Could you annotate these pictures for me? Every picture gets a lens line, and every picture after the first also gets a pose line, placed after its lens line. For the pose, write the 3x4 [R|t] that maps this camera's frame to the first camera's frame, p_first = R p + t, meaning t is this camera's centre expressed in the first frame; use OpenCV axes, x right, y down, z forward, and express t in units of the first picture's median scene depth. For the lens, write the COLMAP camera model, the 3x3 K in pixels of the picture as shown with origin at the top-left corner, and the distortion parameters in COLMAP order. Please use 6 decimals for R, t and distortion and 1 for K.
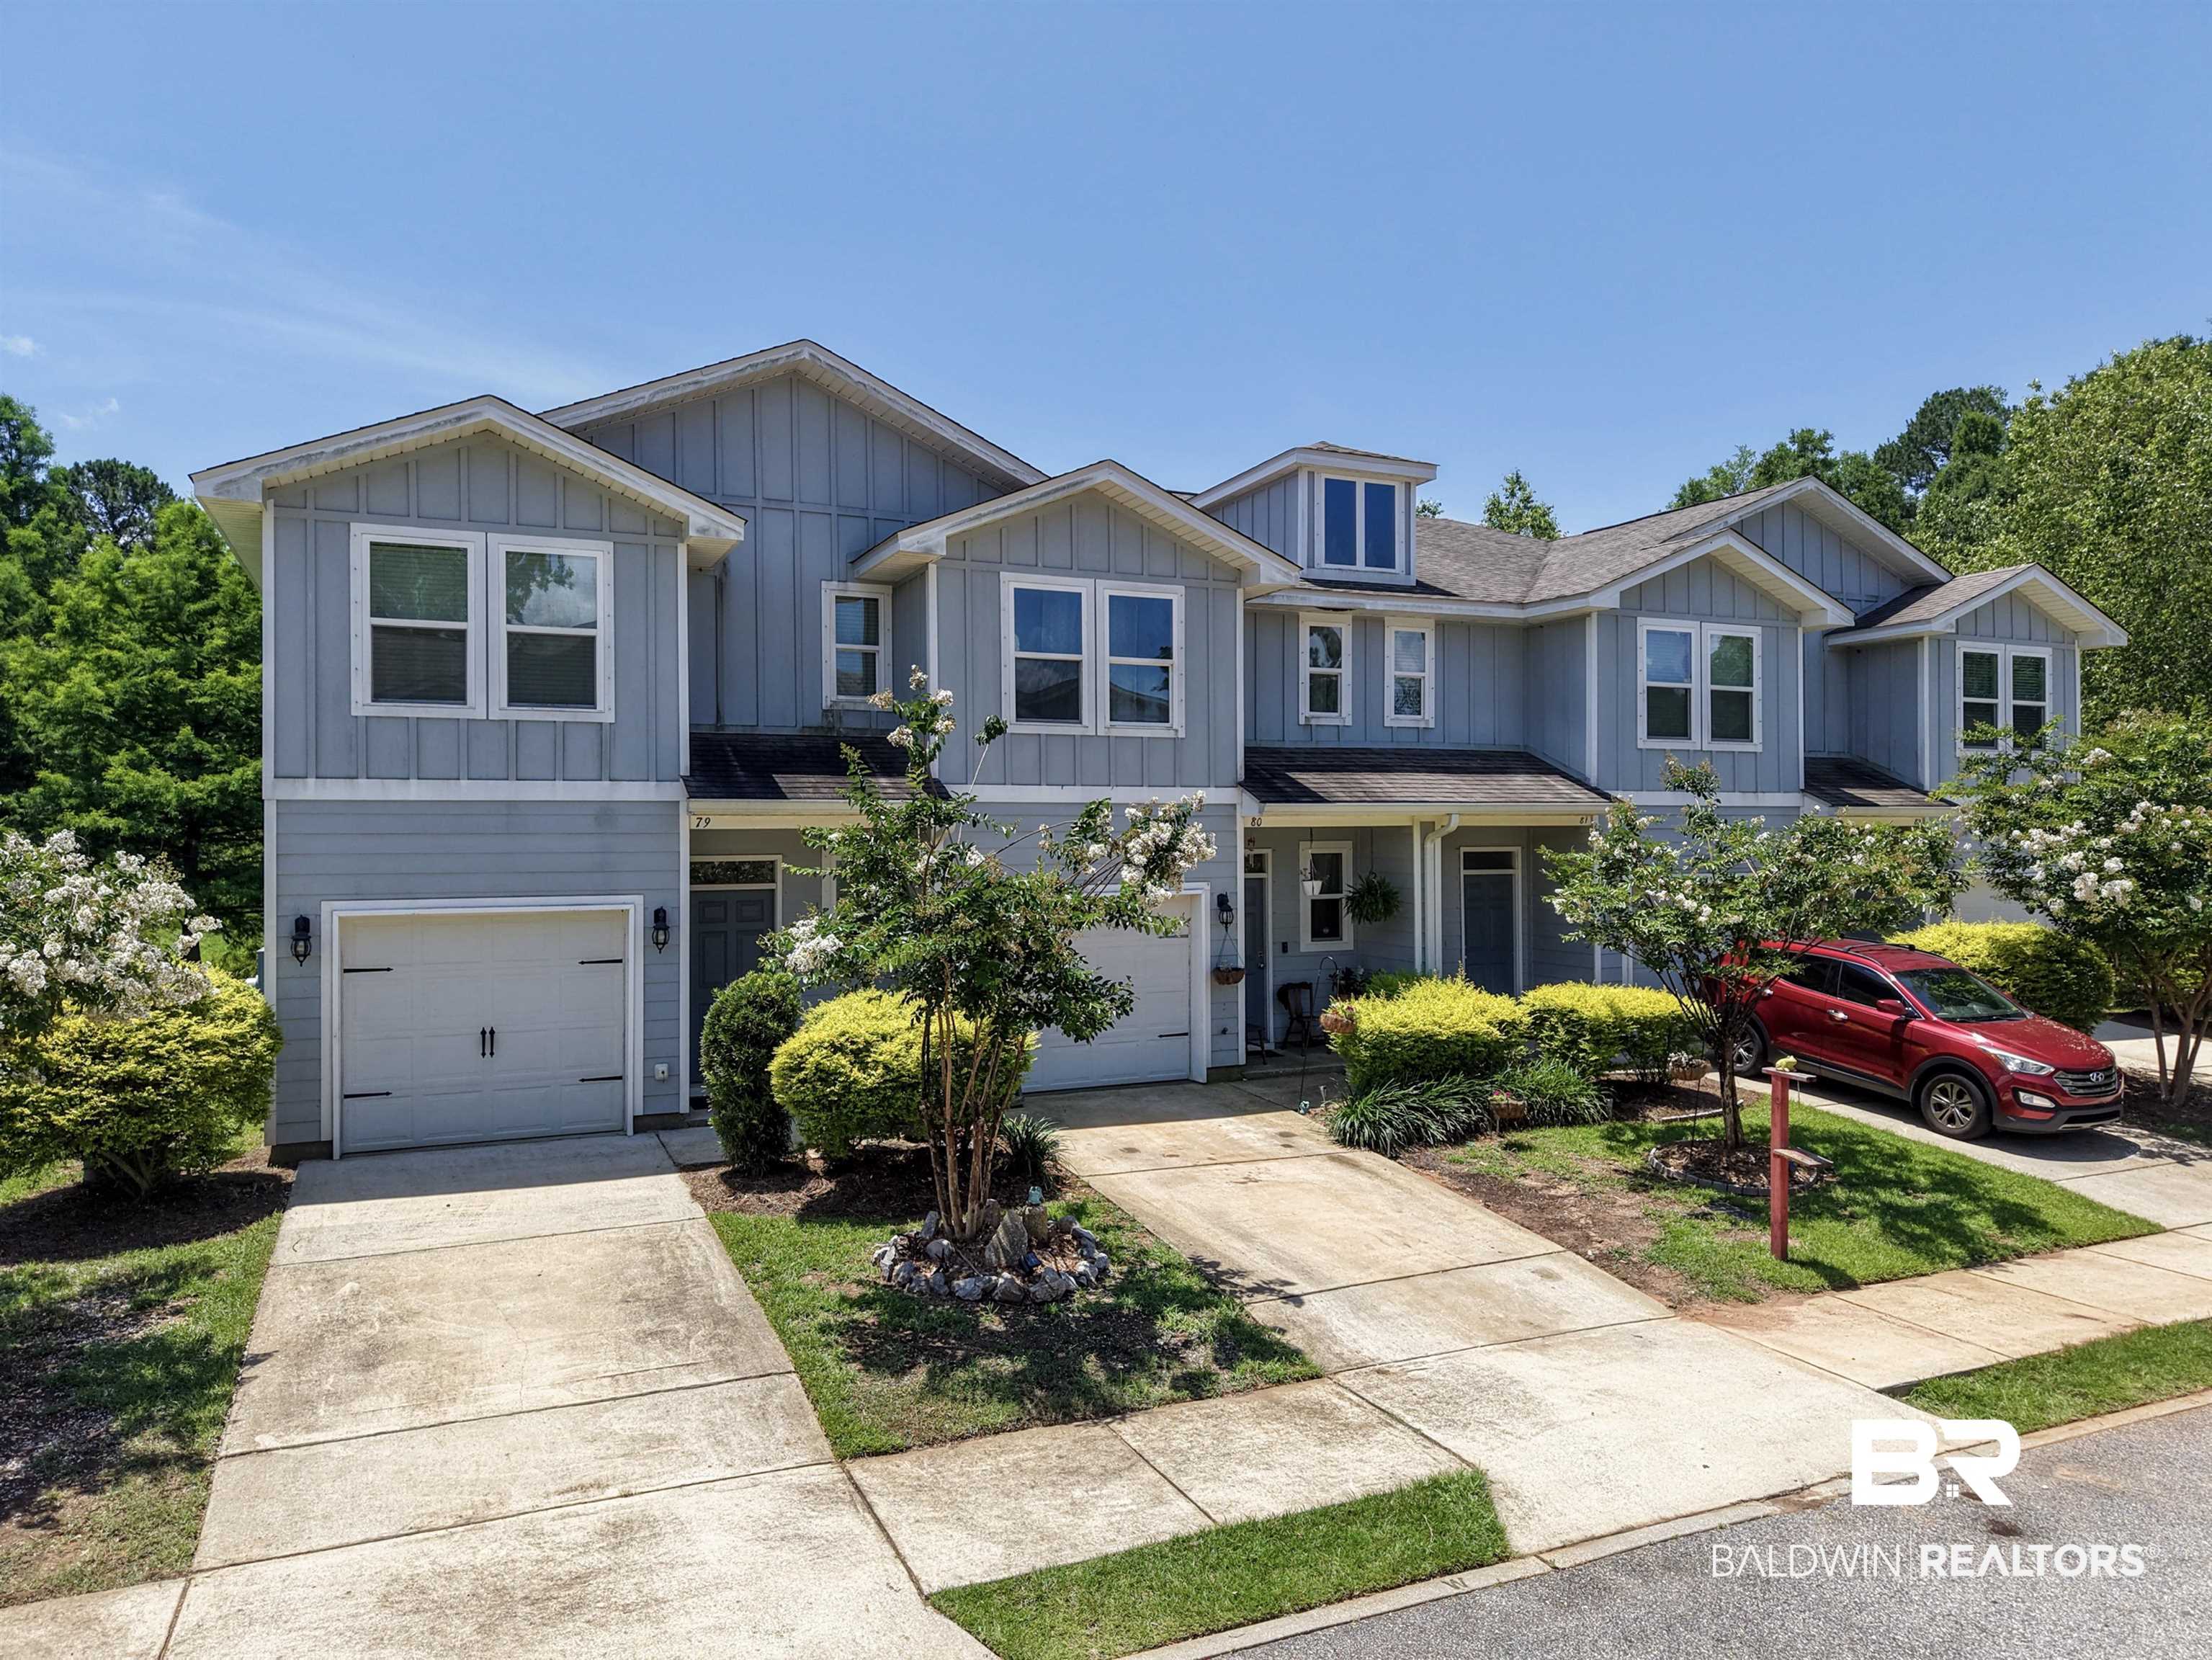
lens RADIAL K [[1502.8, 0, 1106.0], [0, 1502.8, 830.0], [0, 0, 1]] dist [0.002043, -0.000242]
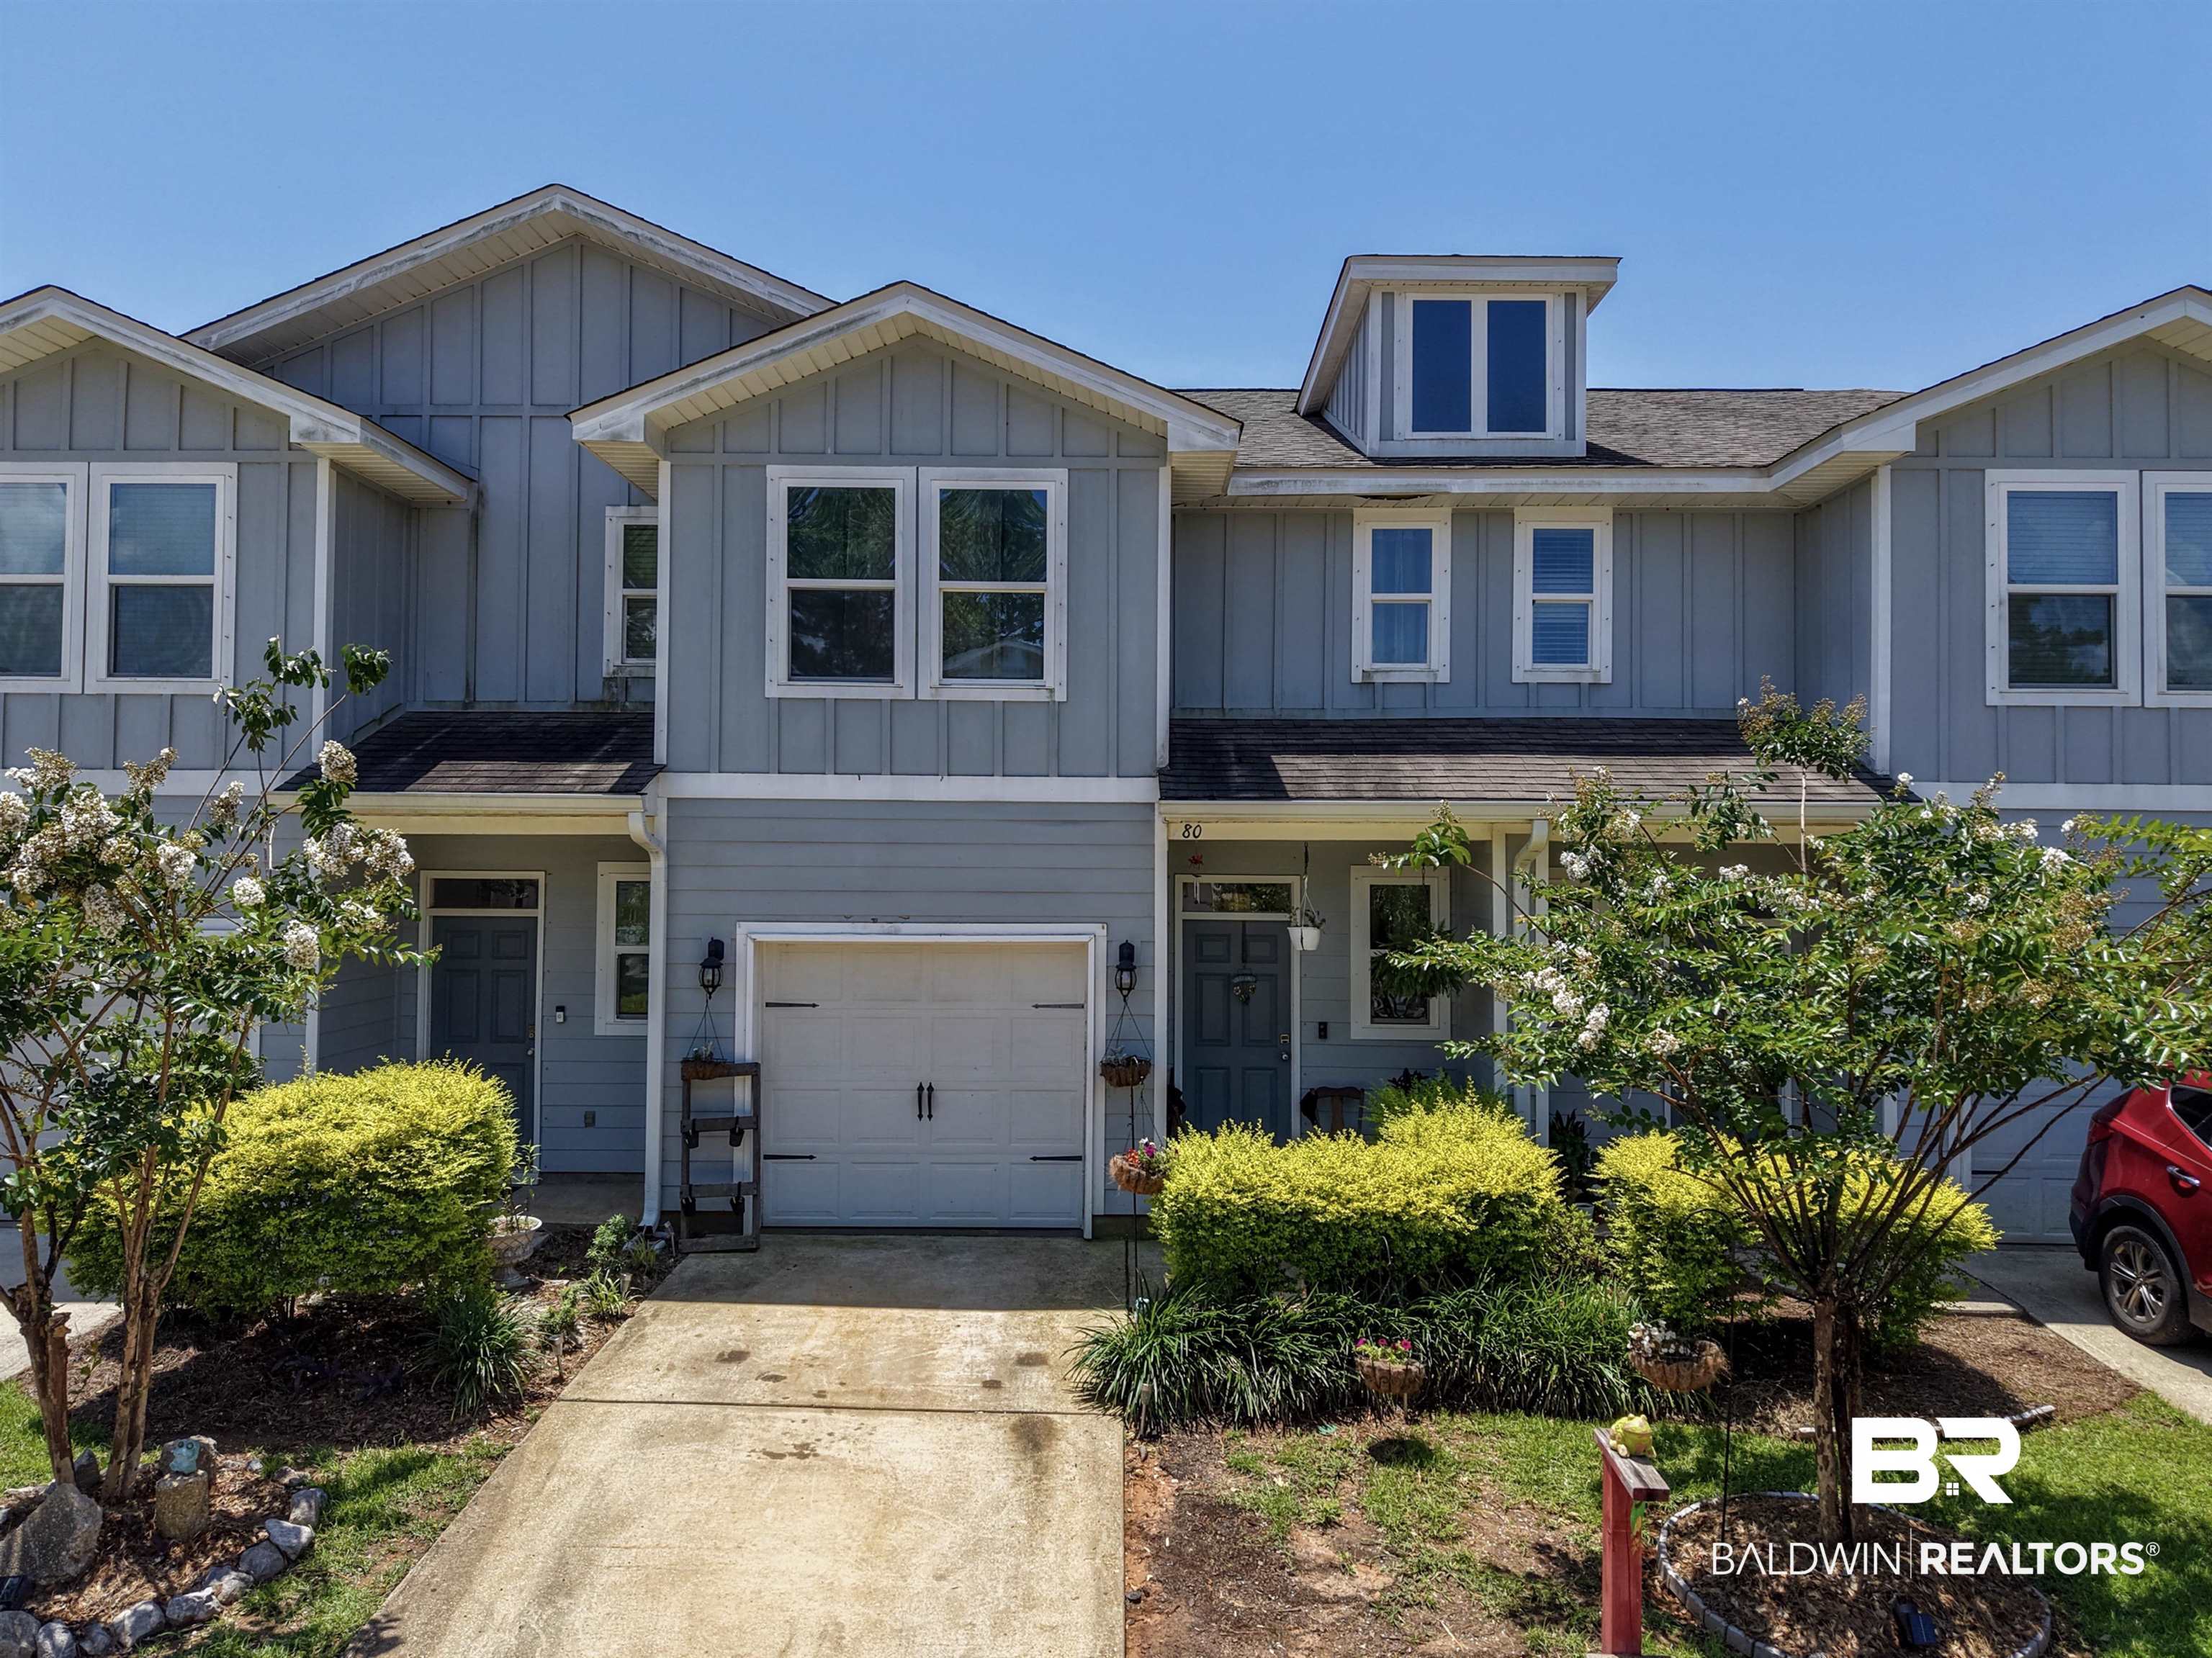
lens RADIAL K [[1508.4, 0, 1157.4], [0, 1508.4, 825.1], [0, 0, 1]] dist [-0.004394, -0.002616]
pose [[0.902572, -0.001356, -0.430536, 0.365058], [-0.010966, 0.999598, -0.026138, 0.008759], [0.430399, 0.028312, 0.902195, 0.428452]]
